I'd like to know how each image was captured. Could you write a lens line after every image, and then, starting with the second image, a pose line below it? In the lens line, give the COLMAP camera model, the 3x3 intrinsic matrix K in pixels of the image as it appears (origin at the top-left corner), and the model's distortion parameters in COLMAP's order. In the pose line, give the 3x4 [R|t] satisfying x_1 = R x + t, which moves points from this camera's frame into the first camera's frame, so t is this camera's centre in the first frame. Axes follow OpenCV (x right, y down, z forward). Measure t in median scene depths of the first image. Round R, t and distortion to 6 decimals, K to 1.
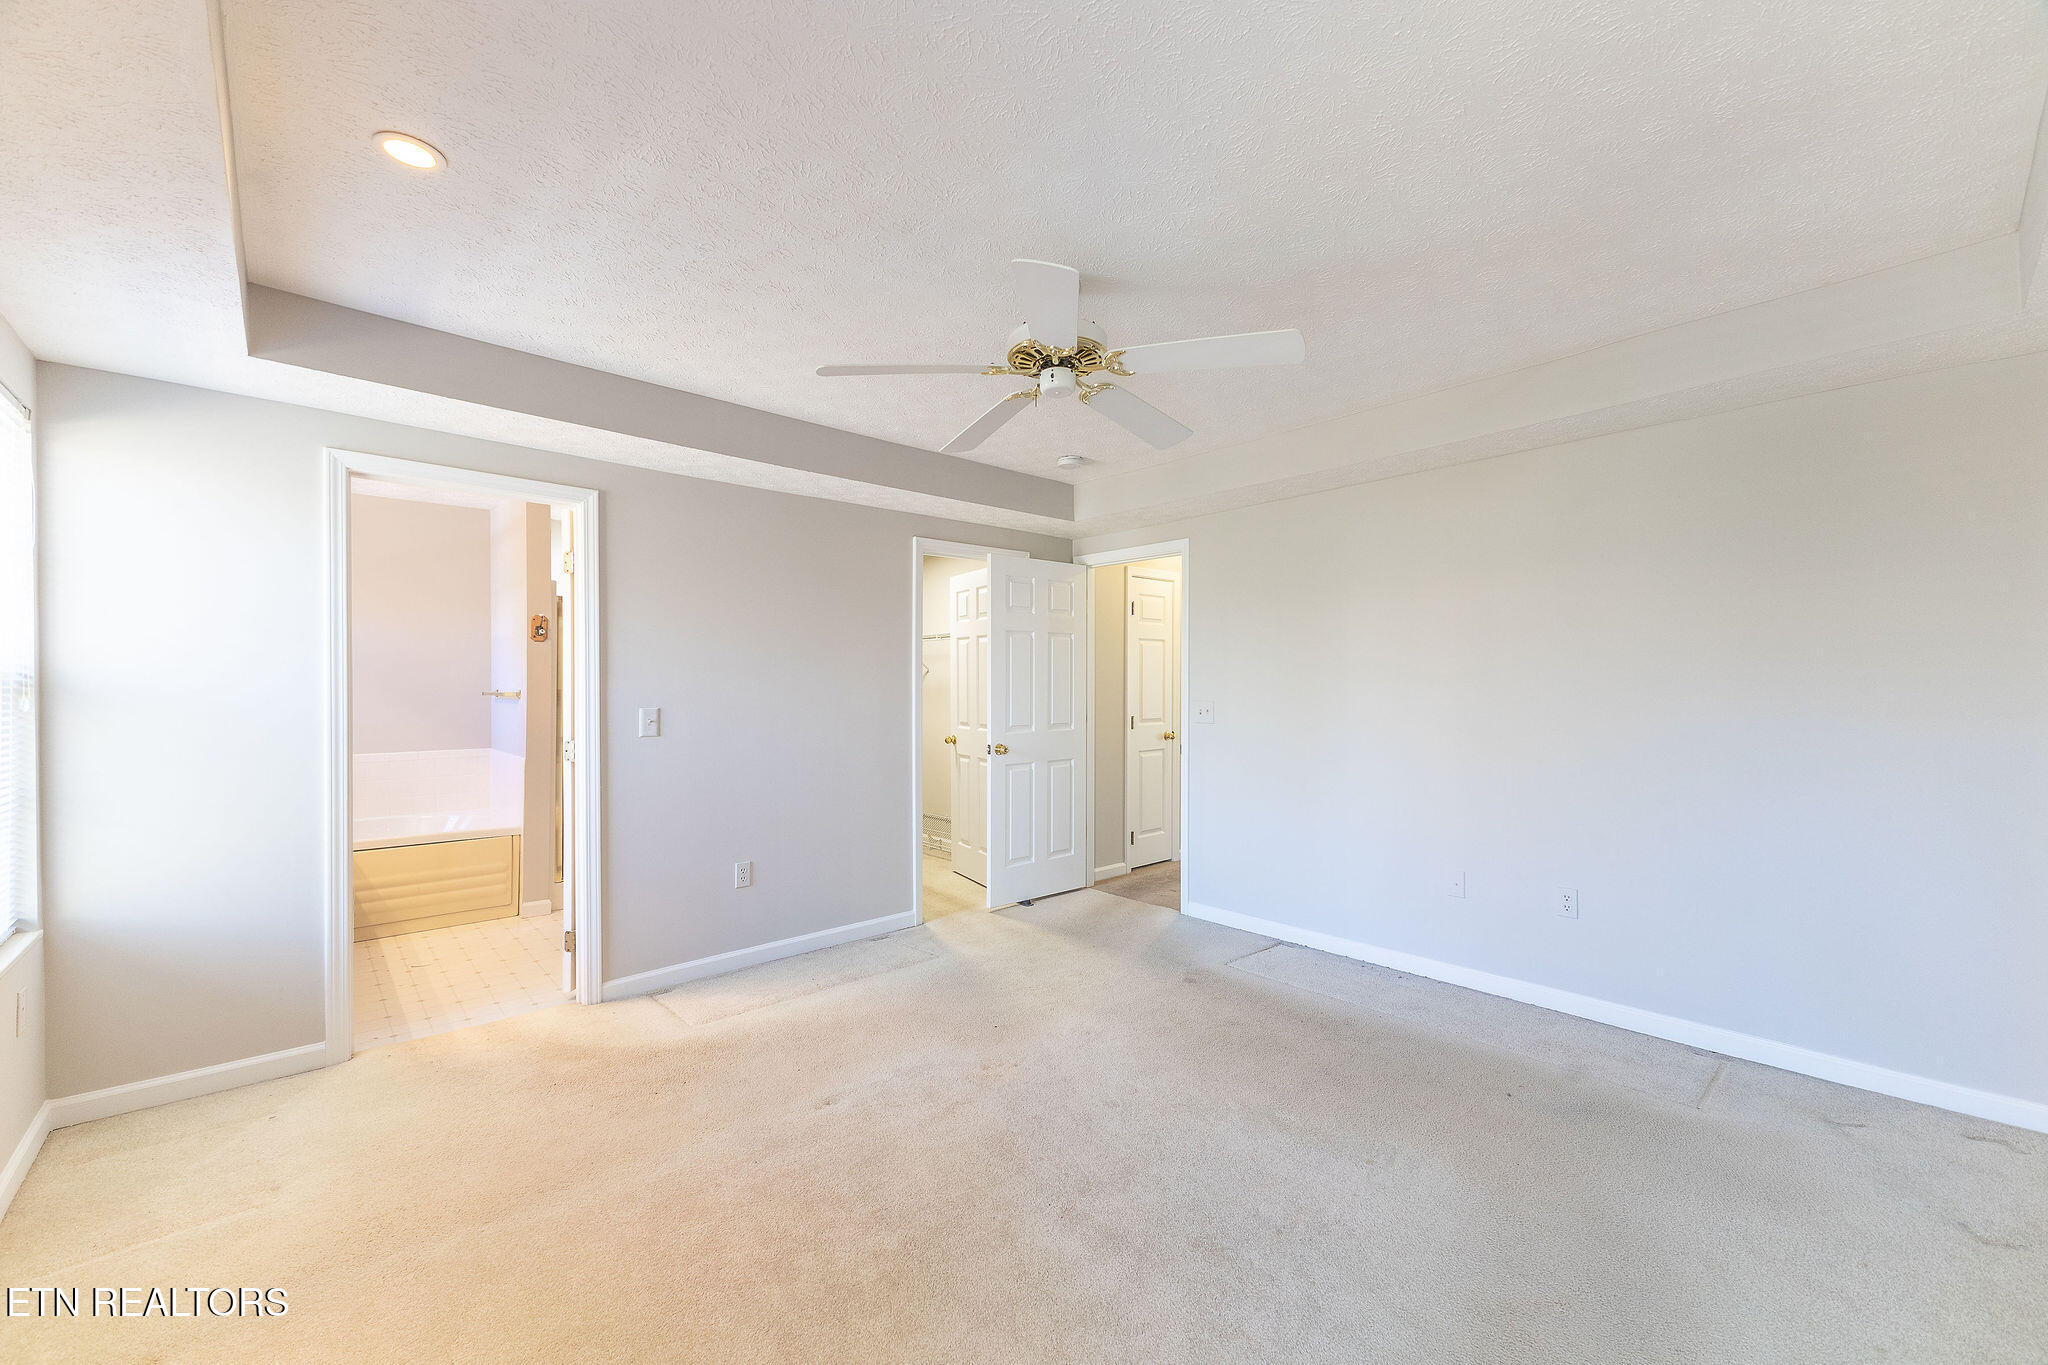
lens RADIAL K [[796.7, 0, 1050.2], [0, 796.7, 678.4], [0, 0, 1]] dist [0.002969, 0.000078]
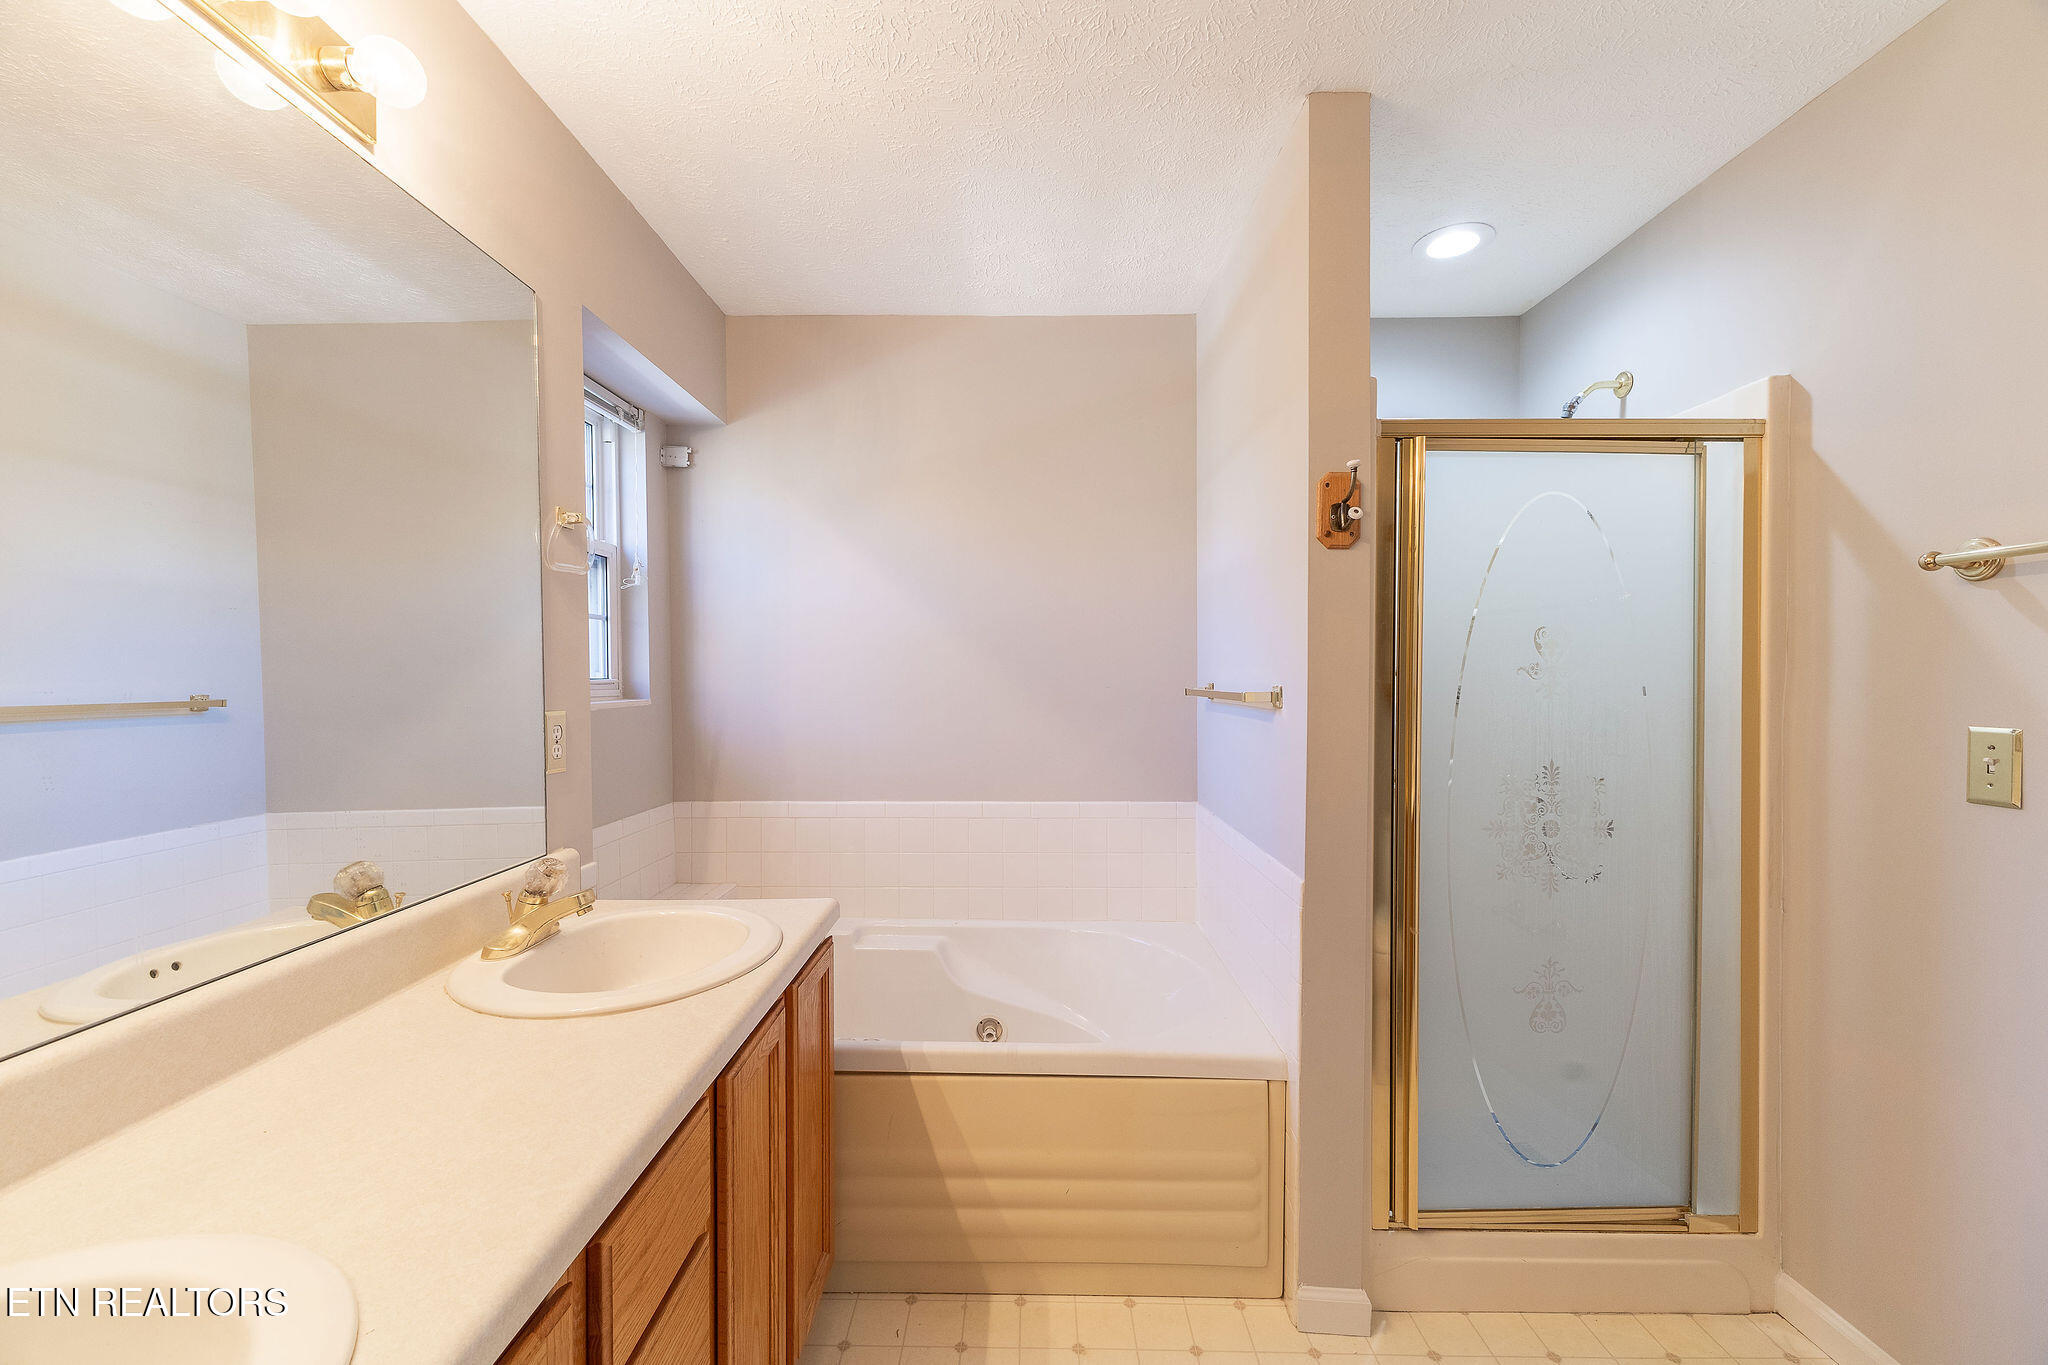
lens RADIAL K [[891.3, 0, 1022.2], [0, 891.3, 679.6], [0, 0, 1]] dist [0.011246, 0.000485]
pose [[0.730212, 0.004609, -0.683205, -0.477939], [0.001430, 0.999965, 0.008274, 0.008061], [0.683219, -0.007018, 0.730180, 0.625075]]
